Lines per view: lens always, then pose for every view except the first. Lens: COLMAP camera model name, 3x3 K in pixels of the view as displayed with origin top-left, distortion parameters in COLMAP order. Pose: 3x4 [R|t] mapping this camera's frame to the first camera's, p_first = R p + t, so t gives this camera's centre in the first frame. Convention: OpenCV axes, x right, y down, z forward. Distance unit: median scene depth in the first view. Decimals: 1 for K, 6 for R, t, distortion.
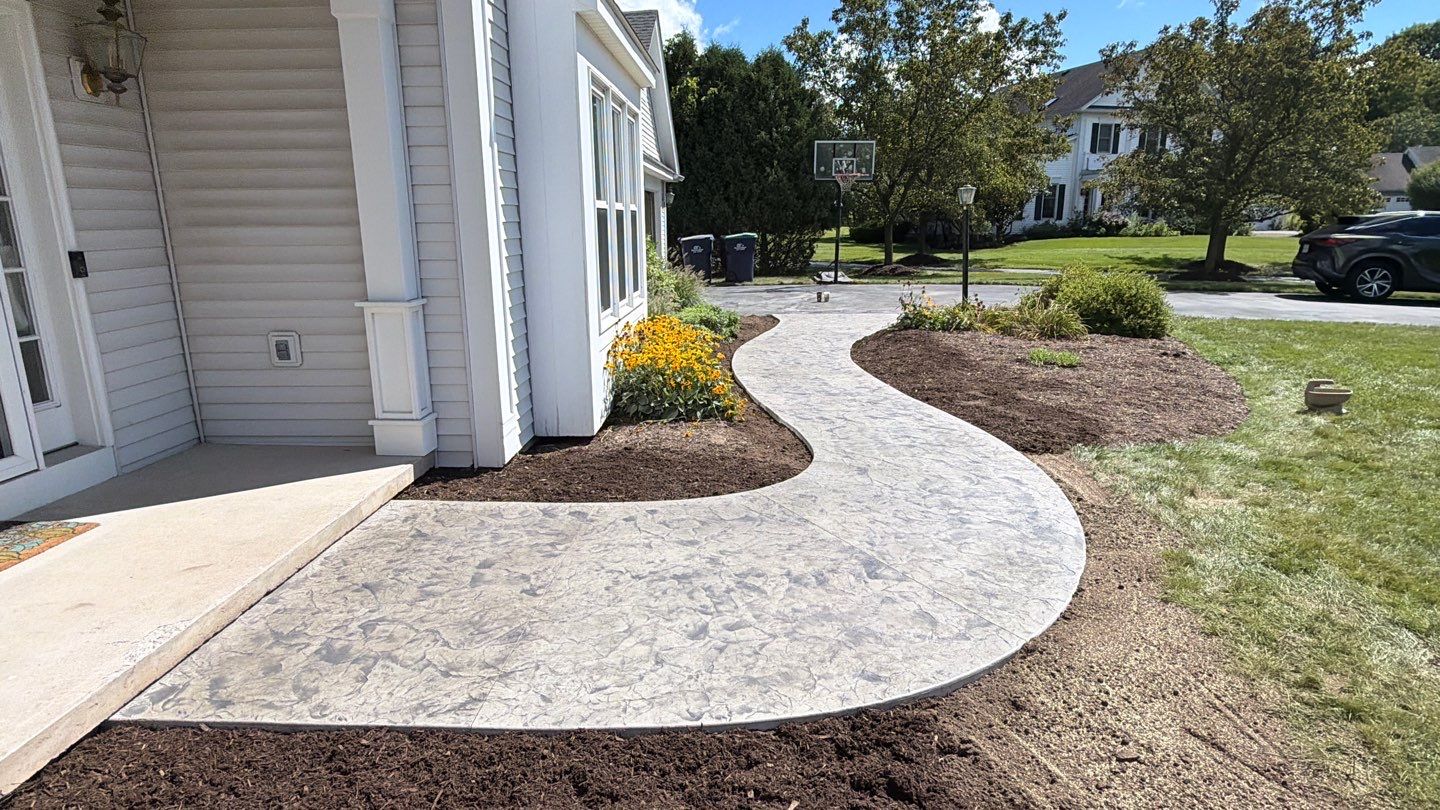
lens RADIAL K [[782.8, 0, 713.6], [0, 782.8, 409.3], [0, 0, 1]] dist [0.000150, 0.000232]
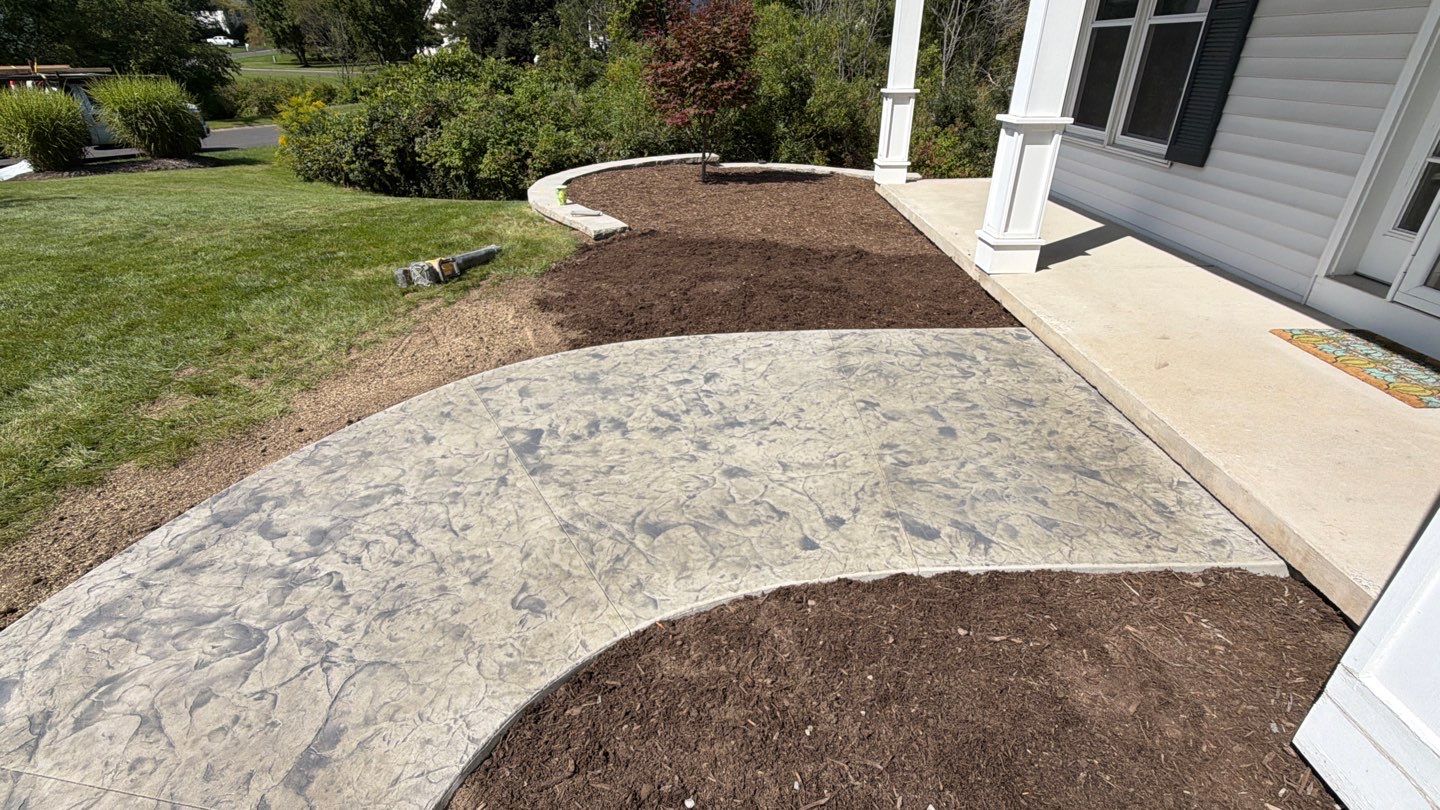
lens RADIAL K [[662.3, 0, 718.8], [0, 662.3, 408.6], [0, 0, 1]] dist [-0.001639, 0.000888]
pose [[-0.998939, 0.029696, -0.035188, 0.006530], [-0.001394, 0.744381, 0.667754, -0.308459], [0.046023, 0.667094, -0.743550, 1.382597]]
